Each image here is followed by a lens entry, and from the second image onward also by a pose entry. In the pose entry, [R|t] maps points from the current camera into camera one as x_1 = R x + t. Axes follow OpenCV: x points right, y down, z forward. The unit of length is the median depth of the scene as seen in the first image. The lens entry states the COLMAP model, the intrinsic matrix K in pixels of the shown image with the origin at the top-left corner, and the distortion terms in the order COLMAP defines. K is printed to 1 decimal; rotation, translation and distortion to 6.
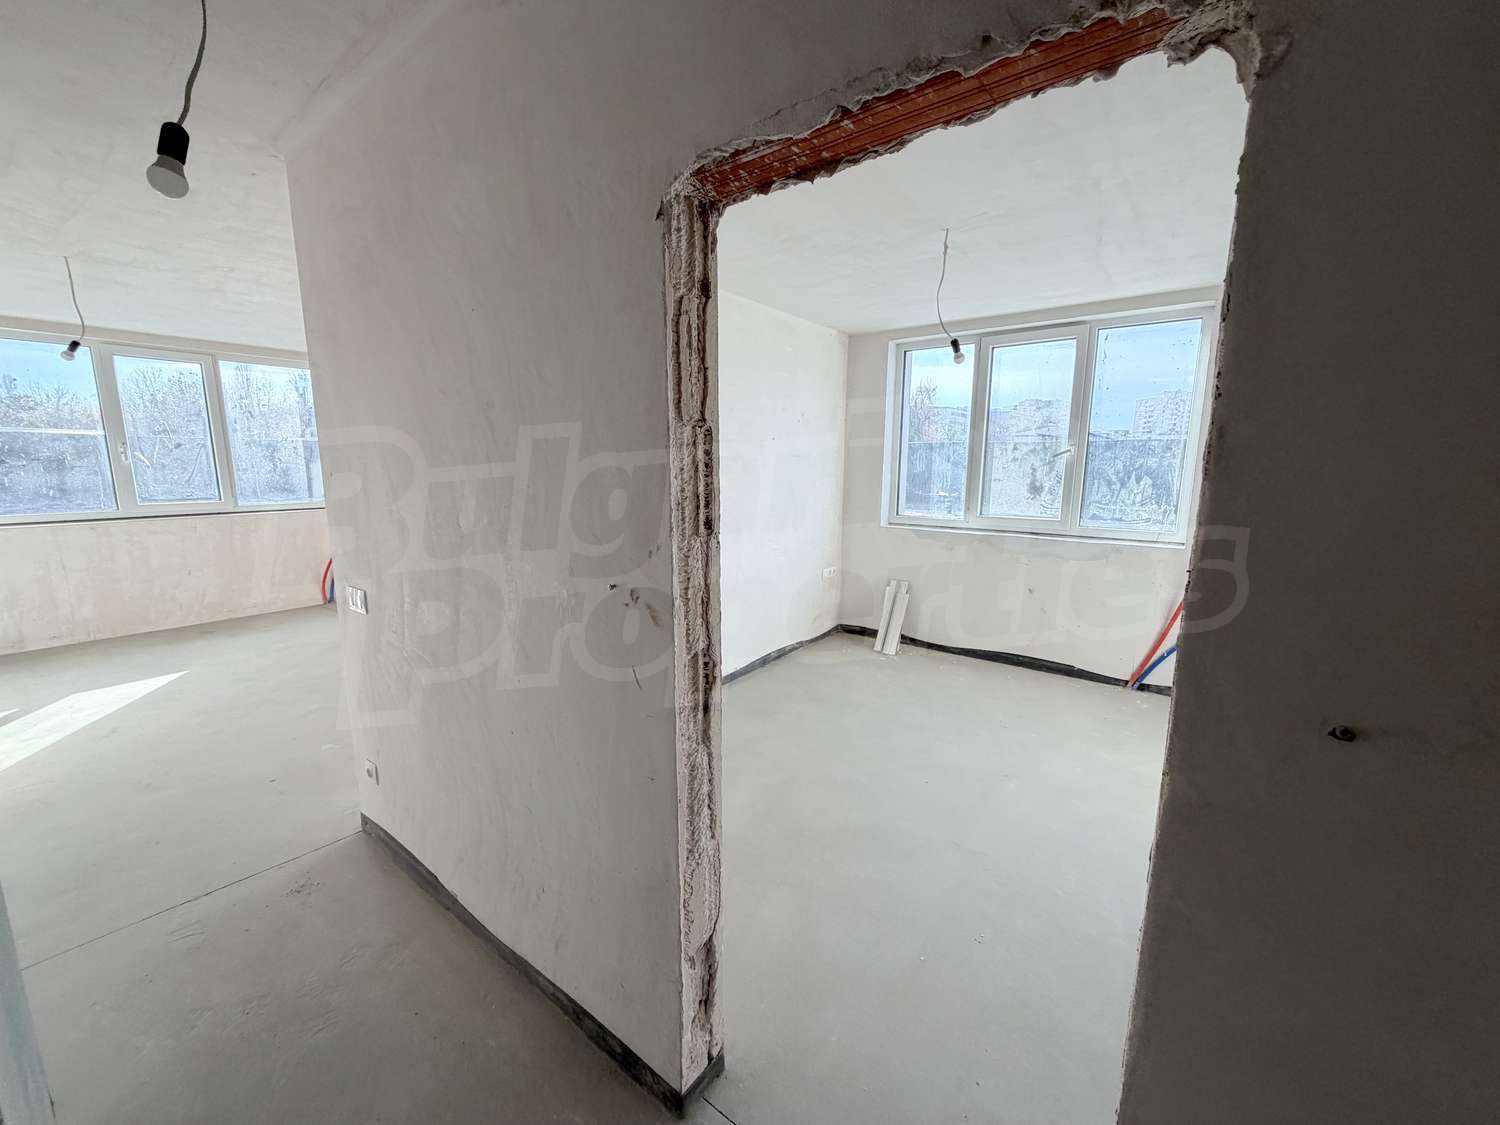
lens RADIAL K [[591.5, 0, 750.0], [0, 591.5, 562.5], [0, 0, 1]] dist [-0.000201, -0.000985]
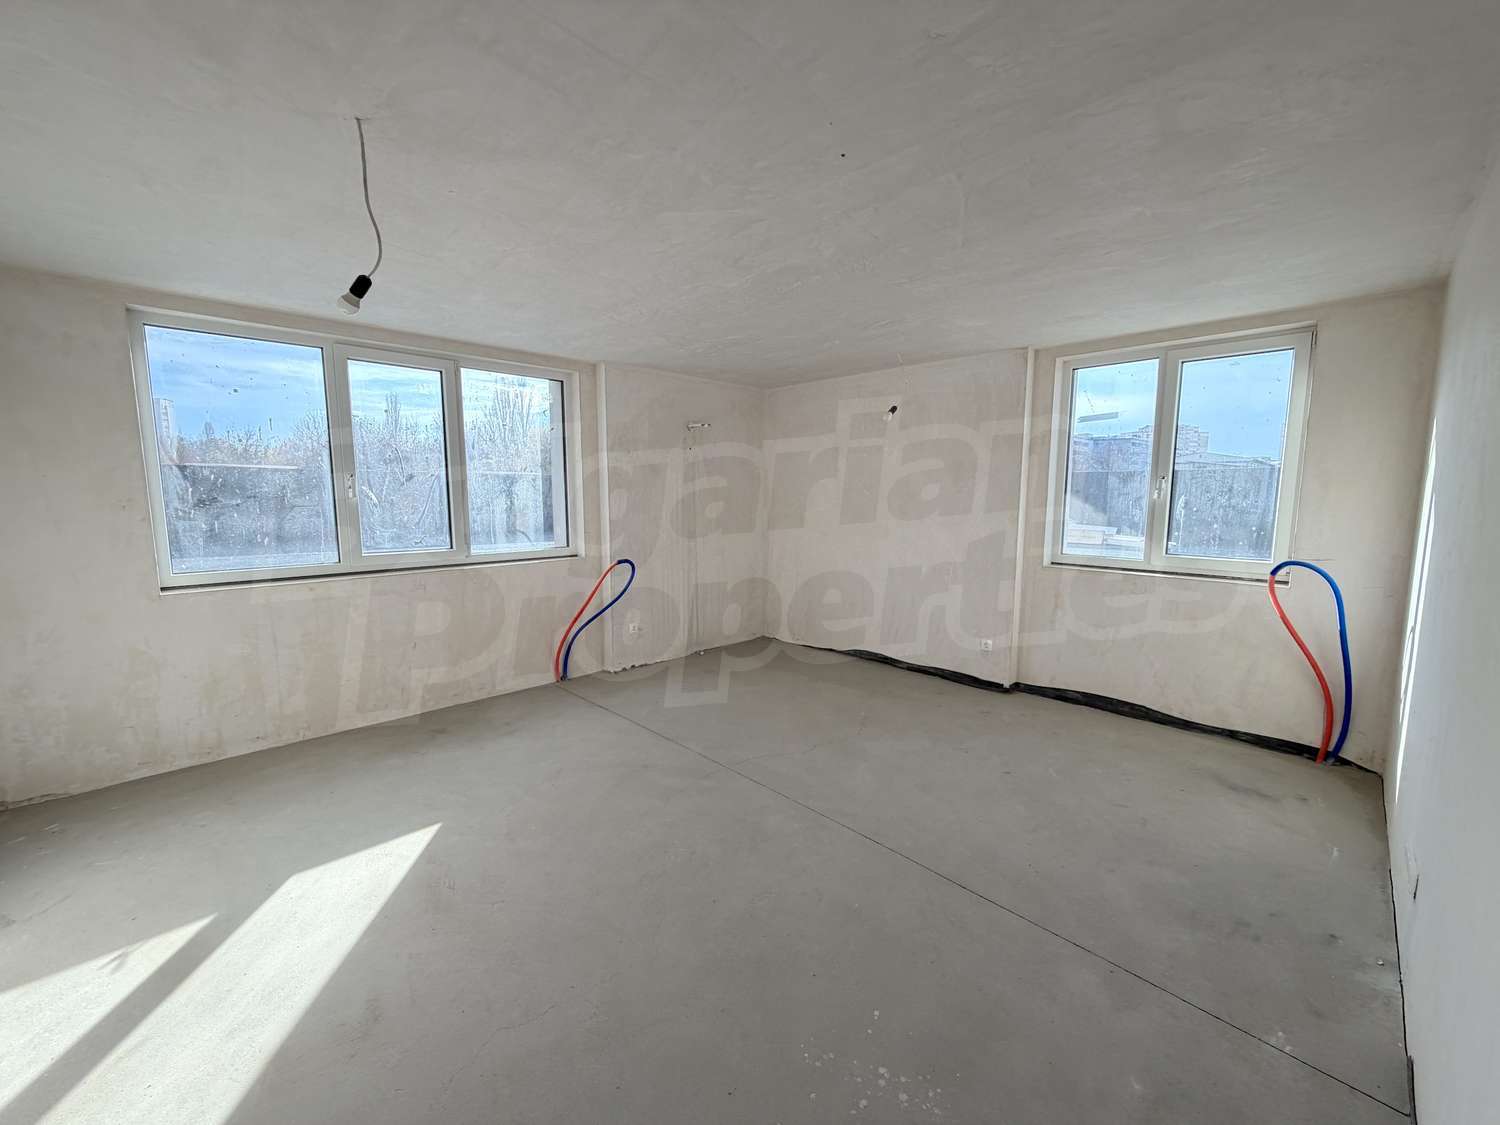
lens RADIAL K [[596.0, 0, 747.9], [0, 596.0, 564.2], [0, 0, 1]] dist [-0.000008, 0.000127]
pose [[0.988052, 0.013765, -0.153502, -0.095208], [-0.021594, 0.998543, -0.049453, -0.013180], [0.152598, 0.052177, 0.986910, 0.071573]]
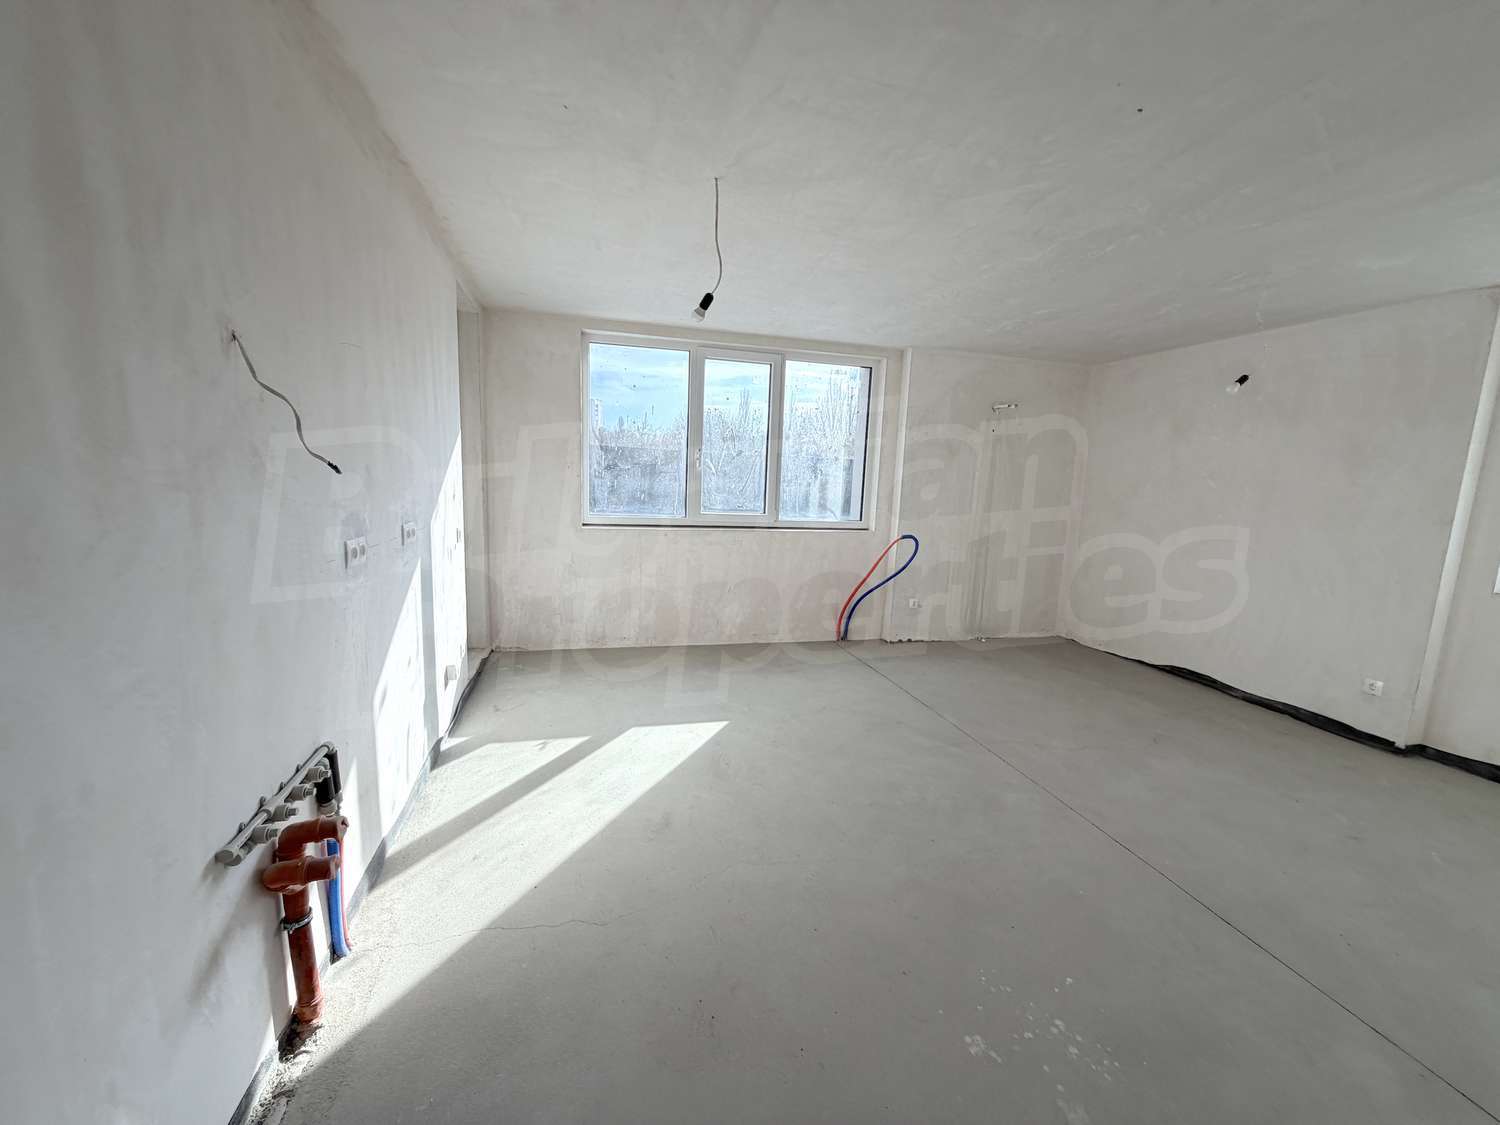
lens RADIAL K [[596.2, 0, 750.0], [0, 596.2, 562.5], [0, 0, 1]] dist [-0.000345, 0.000041]
pose [[0.784041, 0.114549, -0.610047, -0.081855], [-0.139712, 0.990172, 0.006365, -0.007841], [0.604781, 0.080240, 0.792339, 0.062967]]
